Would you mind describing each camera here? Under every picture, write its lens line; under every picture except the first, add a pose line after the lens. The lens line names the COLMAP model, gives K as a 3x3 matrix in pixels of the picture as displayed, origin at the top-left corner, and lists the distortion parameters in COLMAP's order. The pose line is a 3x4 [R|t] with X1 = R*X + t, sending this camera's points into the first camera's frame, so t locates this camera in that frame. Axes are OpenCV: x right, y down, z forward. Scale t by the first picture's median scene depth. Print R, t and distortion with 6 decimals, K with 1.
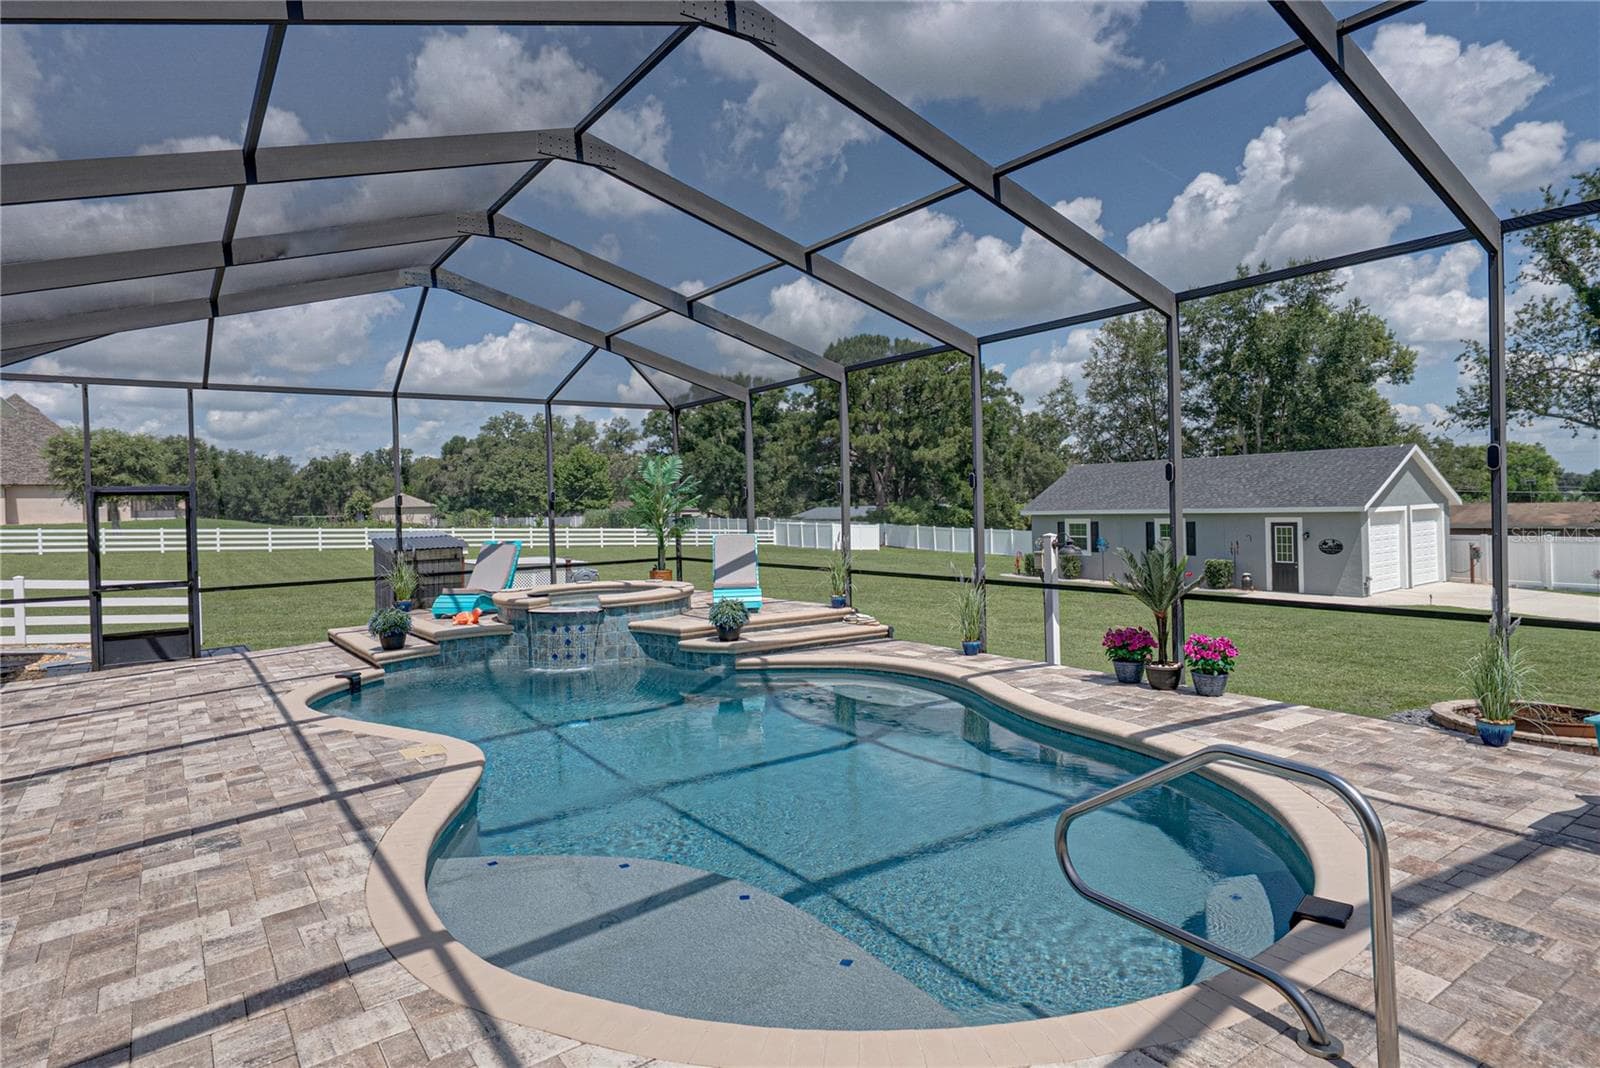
lens RADIAL K [[902.6, 0, 788.4], [0, 902.6, 508.4], [0, 0, 1]] dist [0.003139, -0.000098]
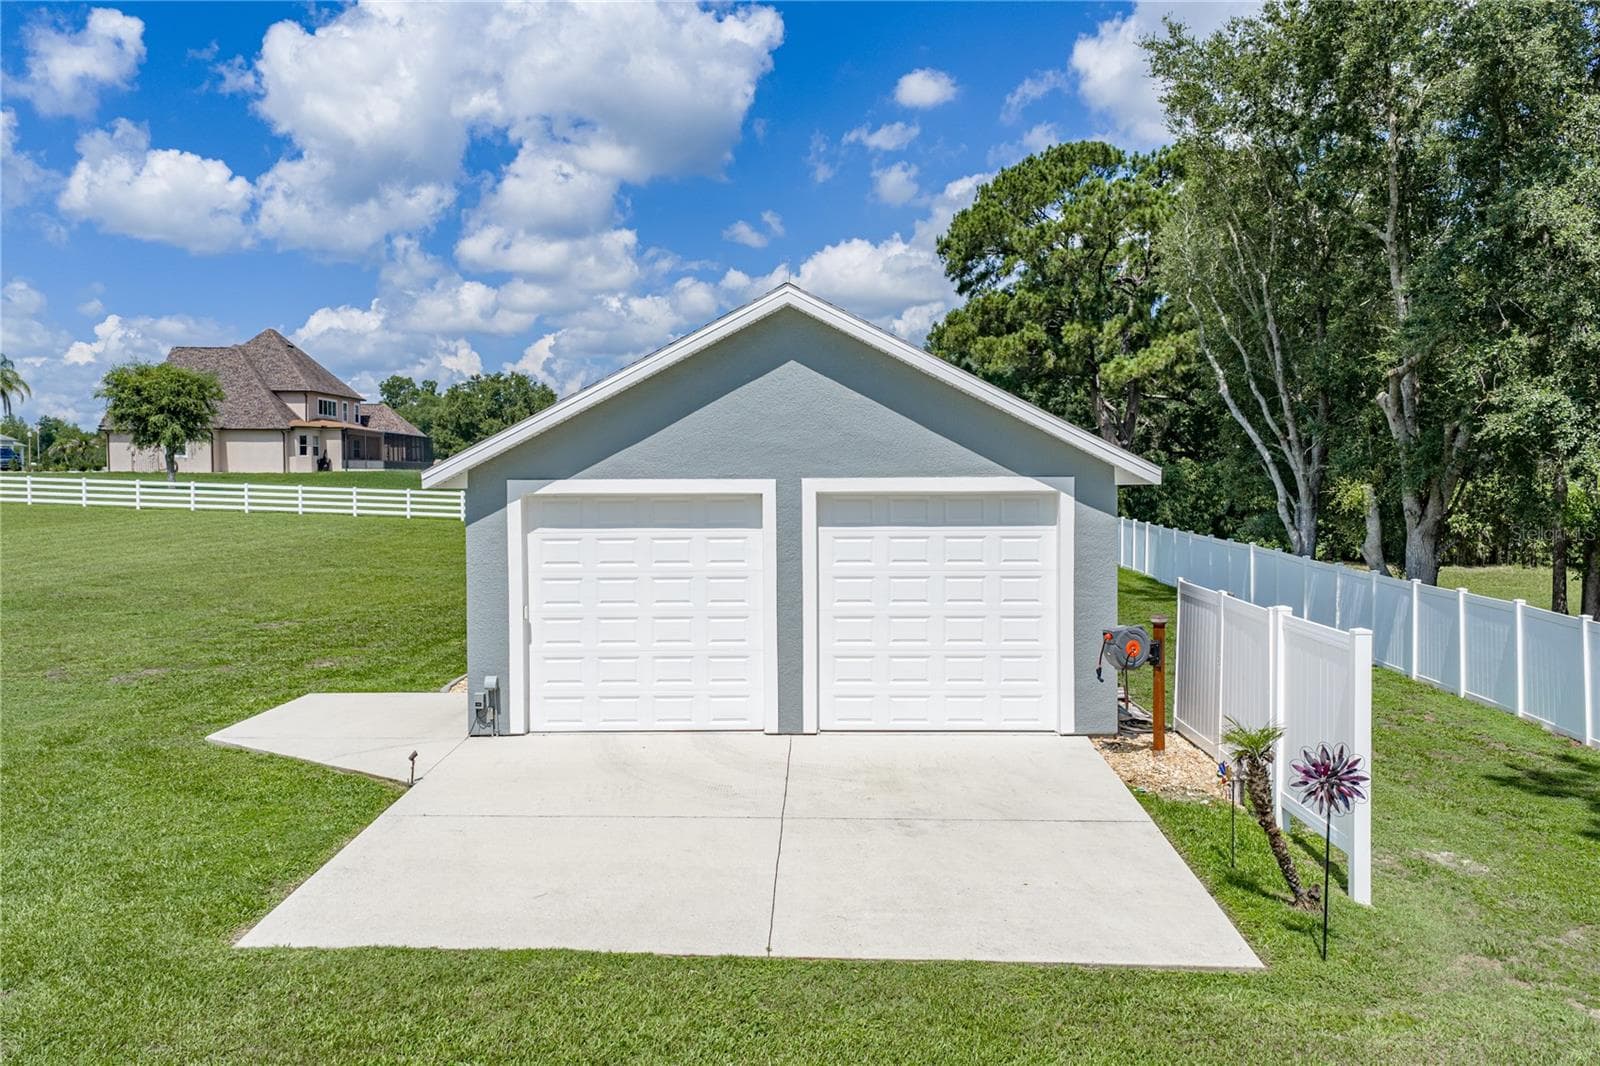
lens RADIAL K [[1332.7, 0, 800.0], [0, 1332.7, 533.0], [0, 0, 1]] dist [0.033529, -0.002129]
pose [[0.812508, 0.046344, -0.581105, 0.708783], [-0.020576, 0.998494, 0.050862, -0.005972], [0.582587, -0.029369, 0.812238, 0.459579]]
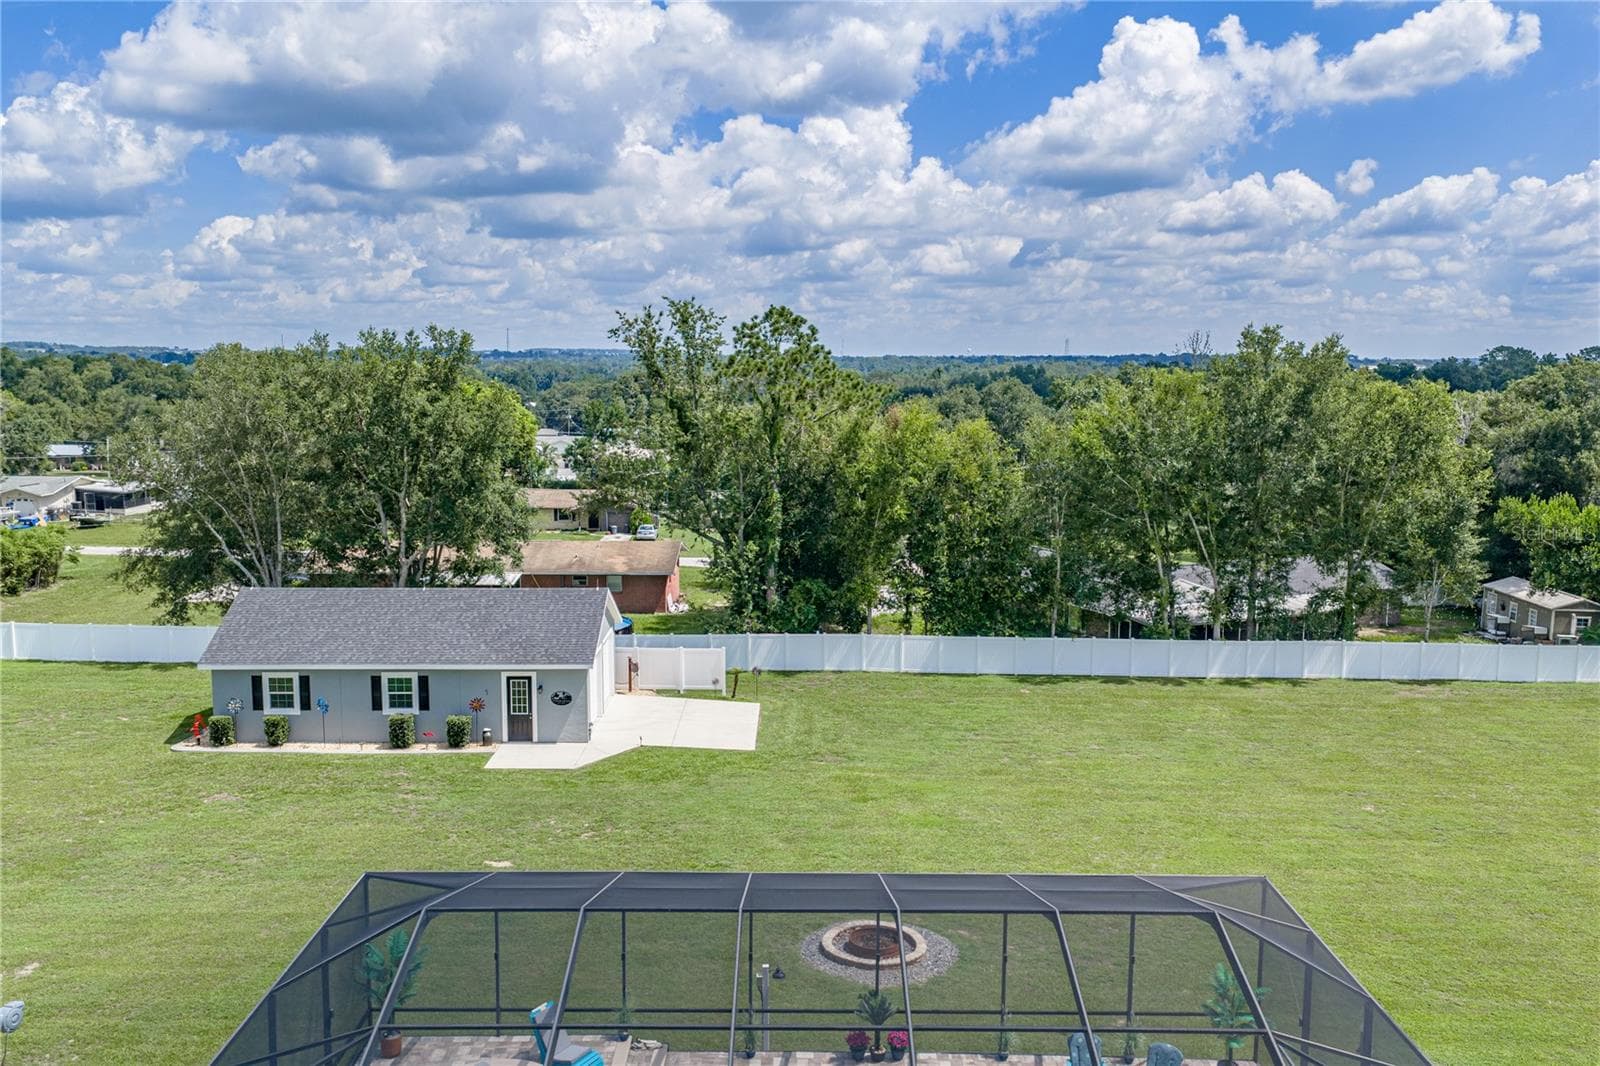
lens RADIAL K [[1332.7, 0, 800.0], [0, 1332.7, 533.0], [0, 0, 1]] dist [0.033529, -0.002129]
pose [[0.577481, -0.079364, 0.812537, -0.365493], [-0.014738, 0.994088, 0.107571, -0.233481], [-0.816271, -0.074096, 0.572898, -0.094514]]
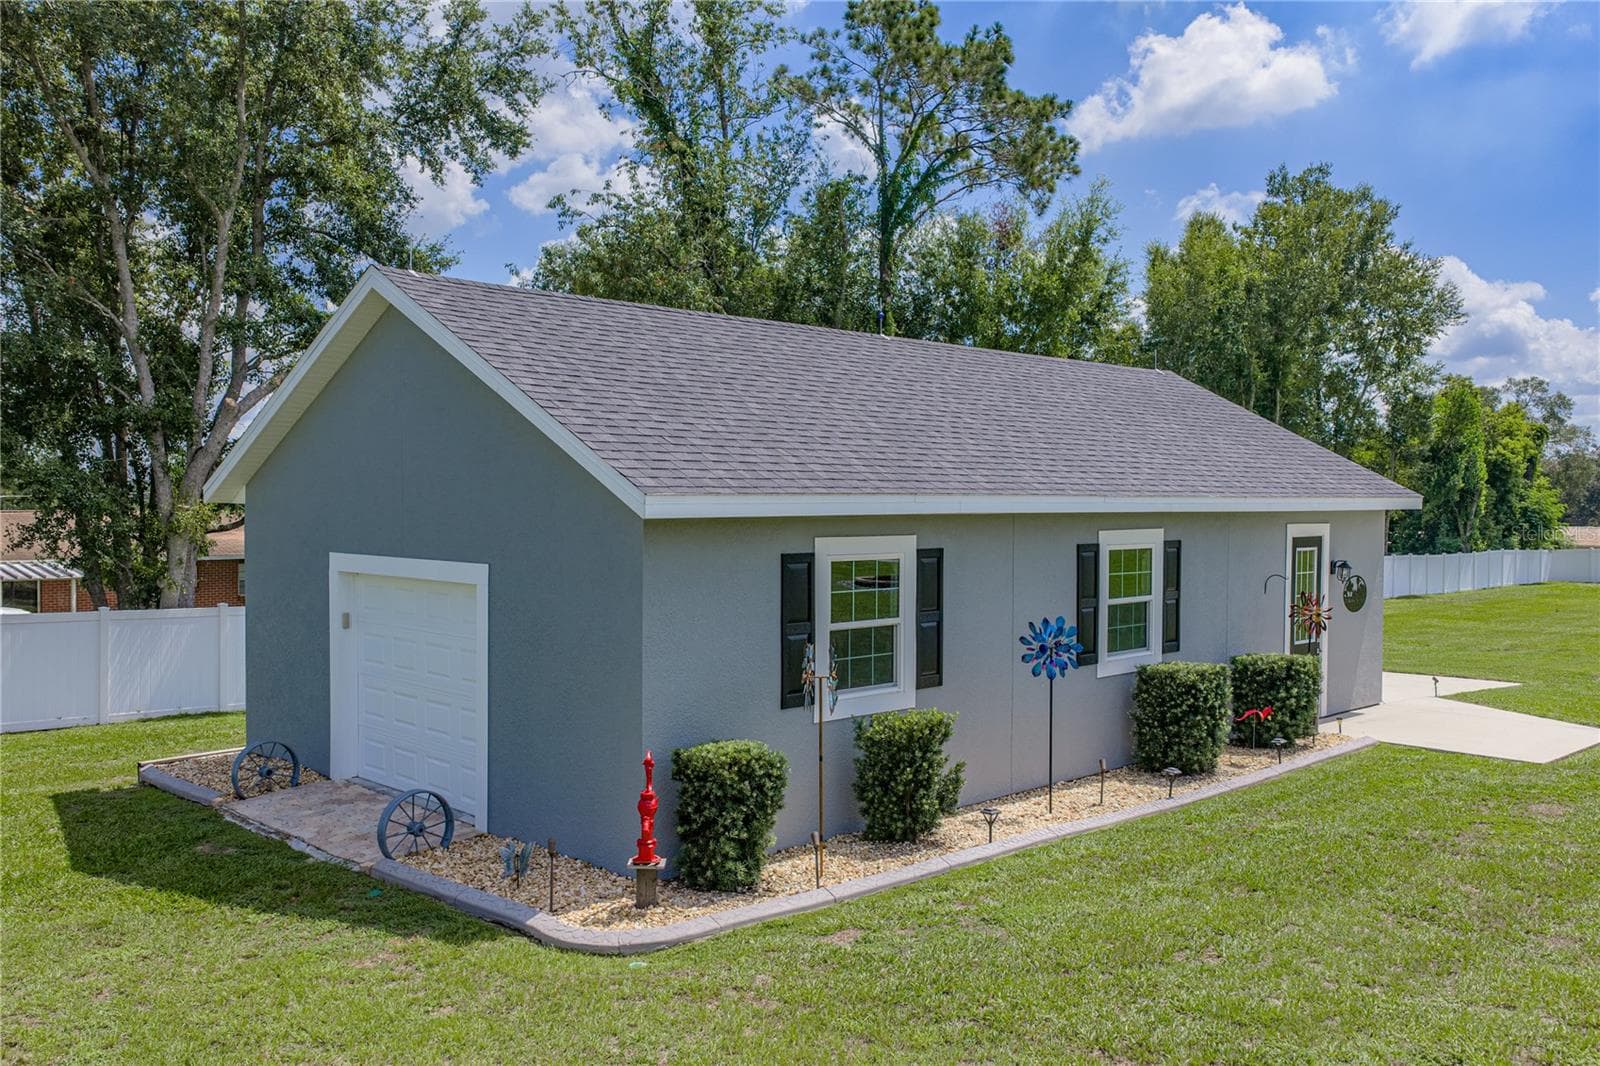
lens RADIAL K [[1332.7, 0, 800.0], [0, 1332.7, 533.0], [0, 0, 1]] dist [0.033529, -0.002129]
pose [[-0.156373, 0.022100, 0.987451, 0.020862], [0.022713, 0.999566, -0.018775, 0.014387], [-0.987437, 0.019492, -0.156807, 0.954324]]
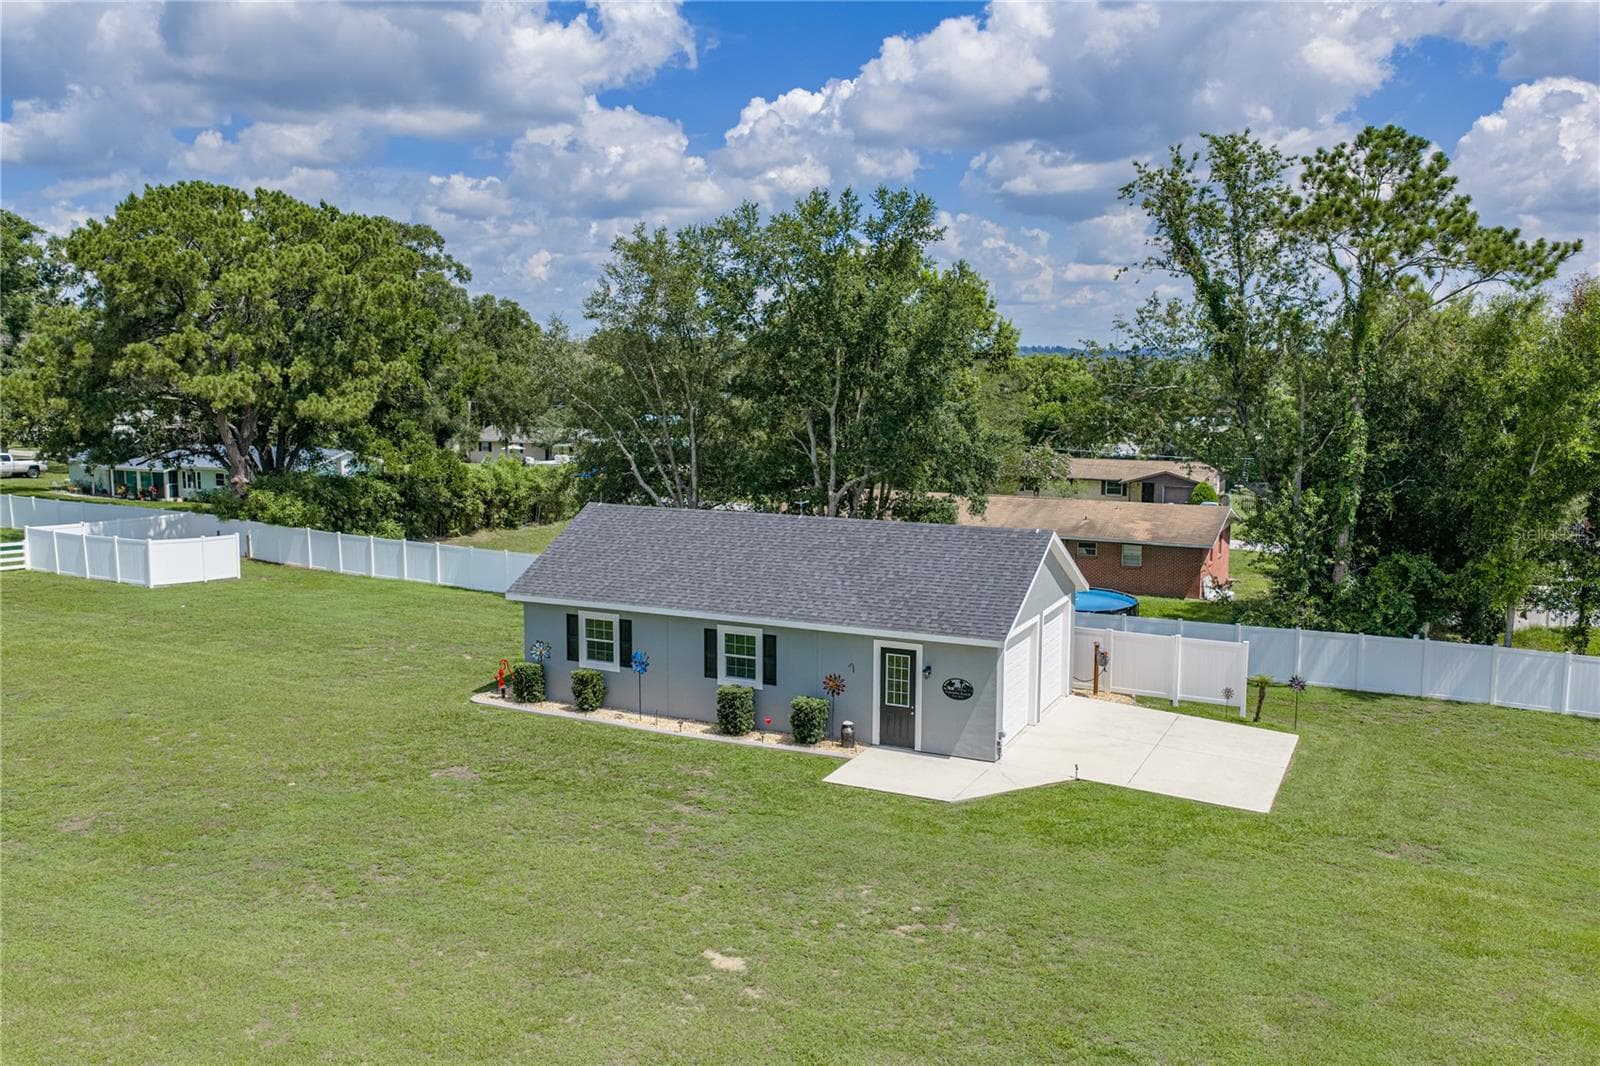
lens RADIAL K [[1332.7, 0, 800.0], [0, 1332.7, 533.0], [0, 0, 1]] dist [0.033529, -0.002129]
pose [[0.873072, -0.034399, 0.486376, -0.005008], [-0.025032, 0.993031, 0.115167, -0.137471], [-0.486948, -0.112724, 0.866127, 0.123834]]
